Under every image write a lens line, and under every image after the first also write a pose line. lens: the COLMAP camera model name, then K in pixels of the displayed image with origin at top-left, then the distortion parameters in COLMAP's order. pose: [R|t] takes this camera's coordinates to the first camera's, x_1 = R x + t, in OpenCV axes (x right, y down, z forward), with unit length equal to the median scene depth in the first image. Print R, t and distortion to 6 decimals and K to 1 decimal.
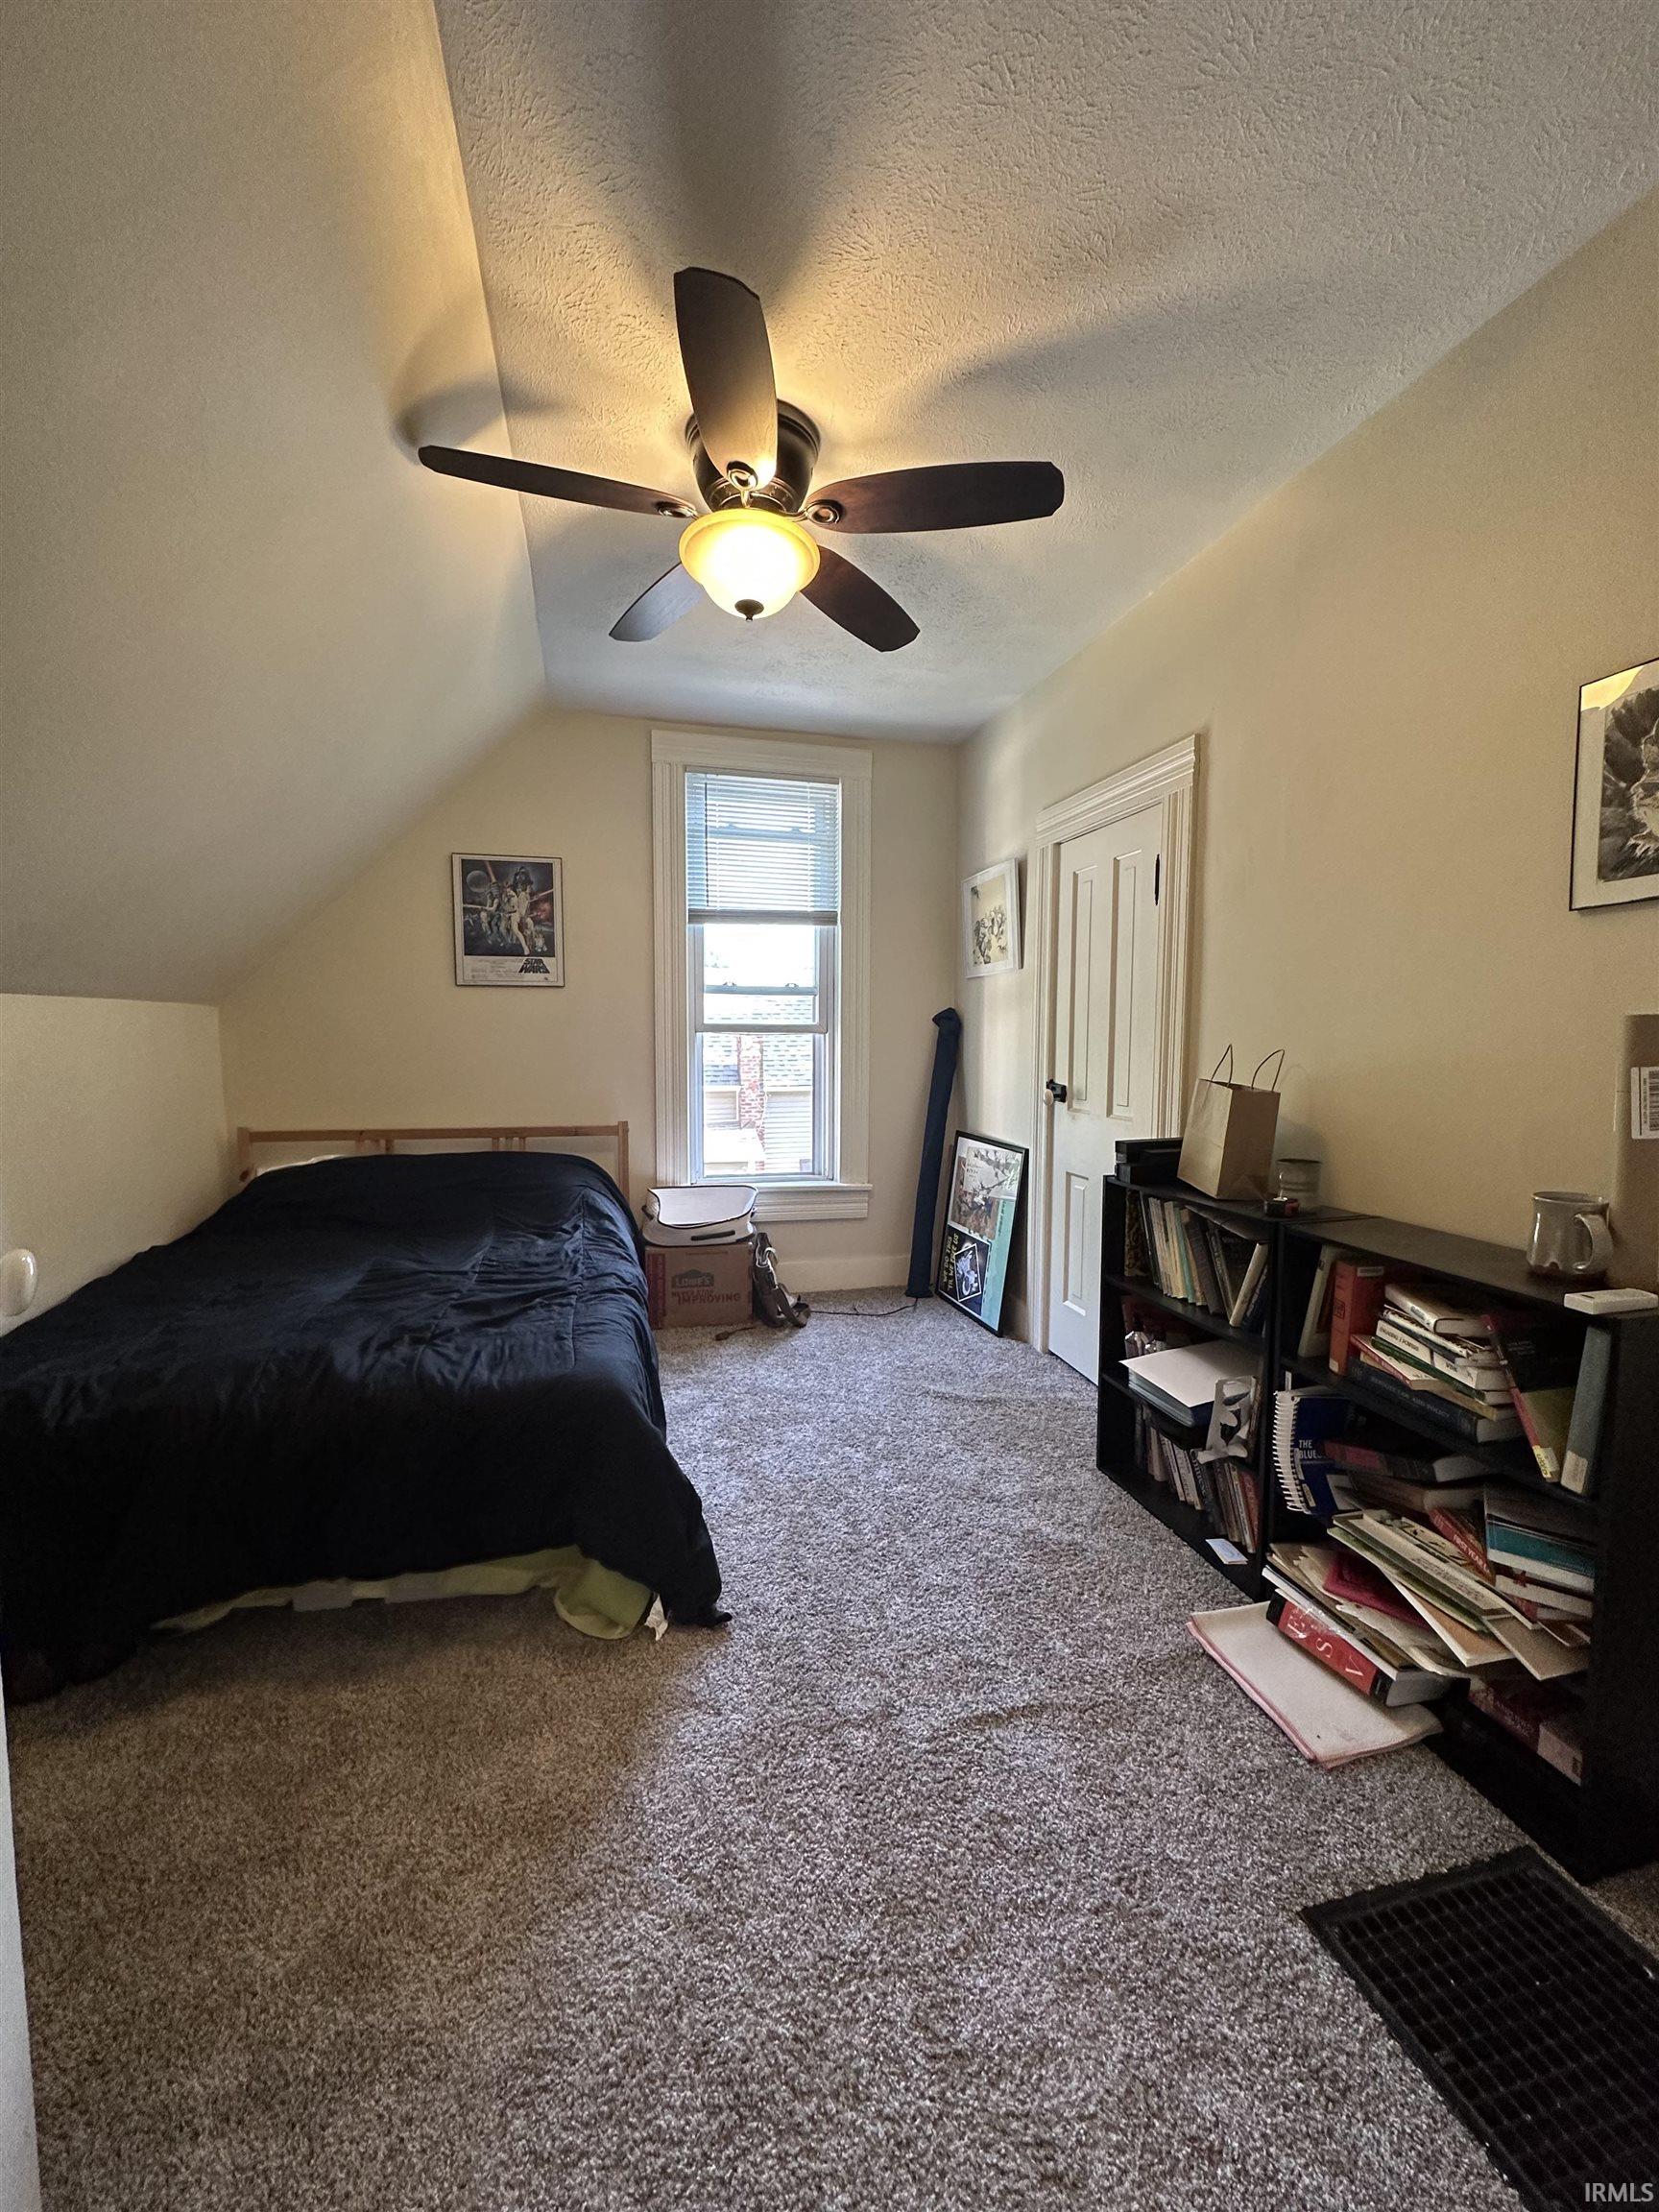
lens RADIAL K [[888.4, 0, 833.8], [0, 888.4, 1102.4], [0, 0, 1]] dist [-0.001614, -0.000182]
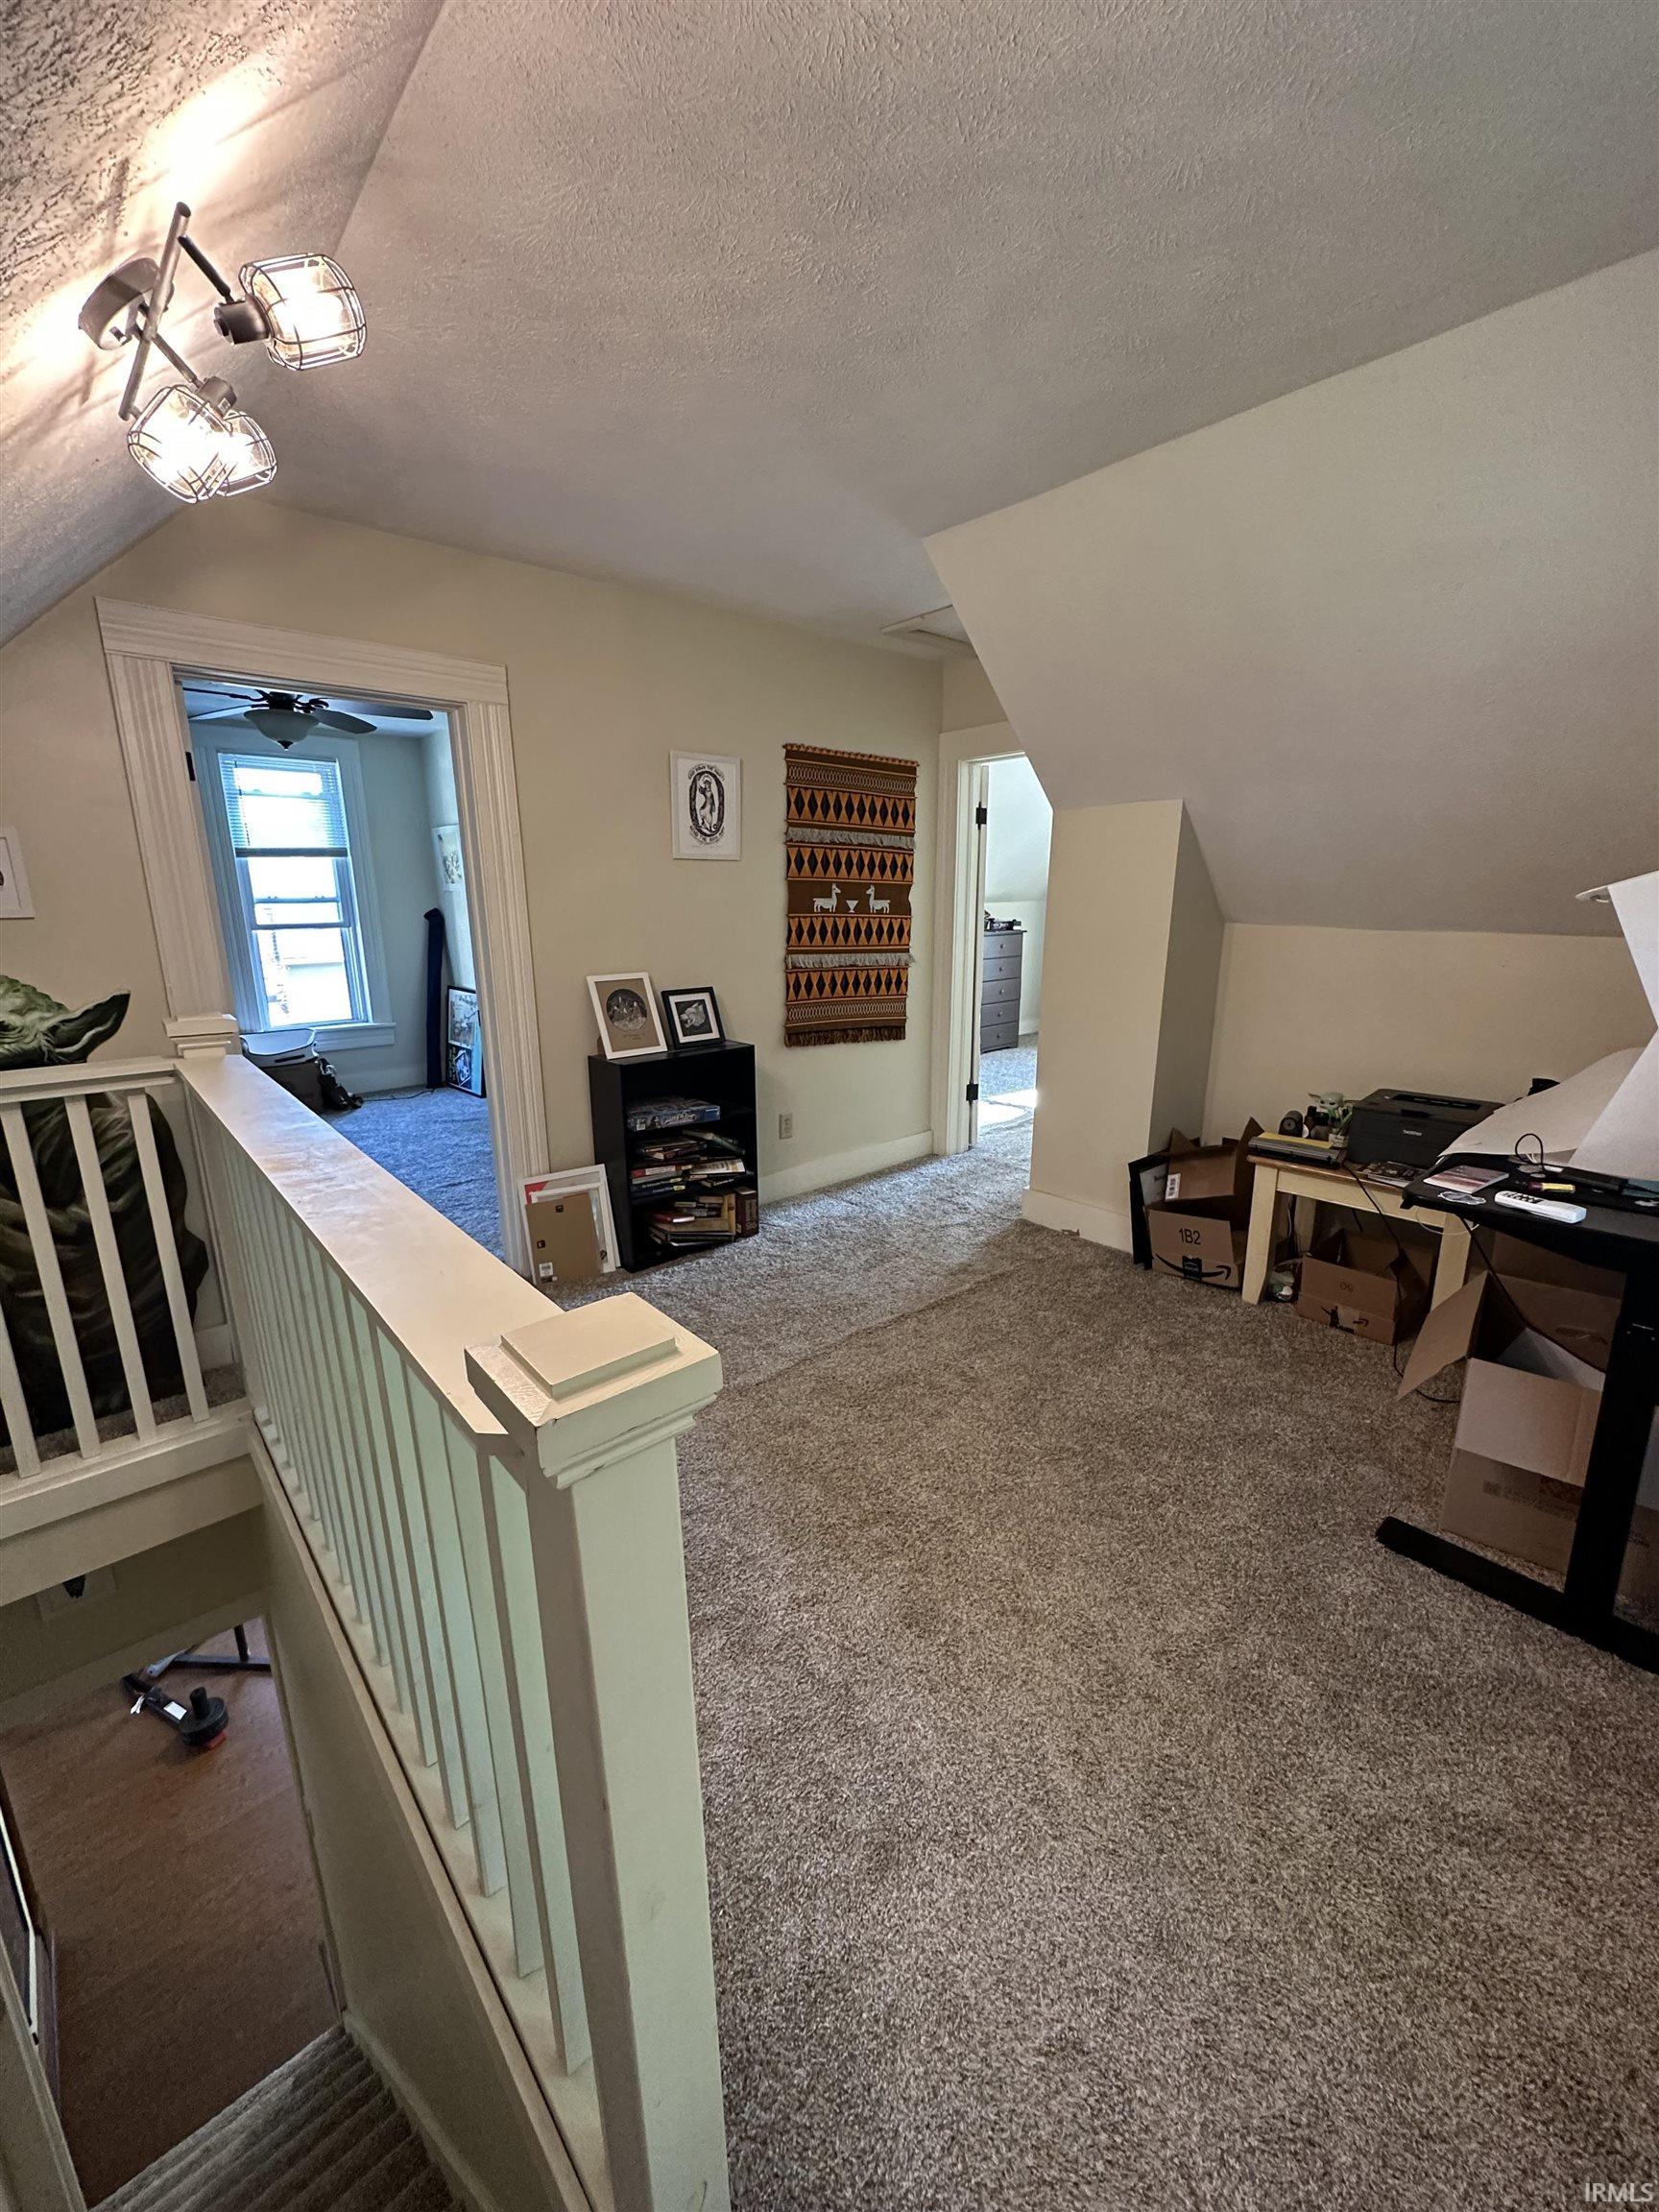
lens RADIAL K [[888.4, 0, 824.5], [0, 888.4, 1091.5], [0, 0, 1]] dist [-0.001614, -0.000182]
pose [[0.885459, -0.121015, 0.448684, -0.004700], [0.052923, 0.985477, 0.161353, -0.003013], [-0.461694, -0.119126, 0.879004, -0.792947]]
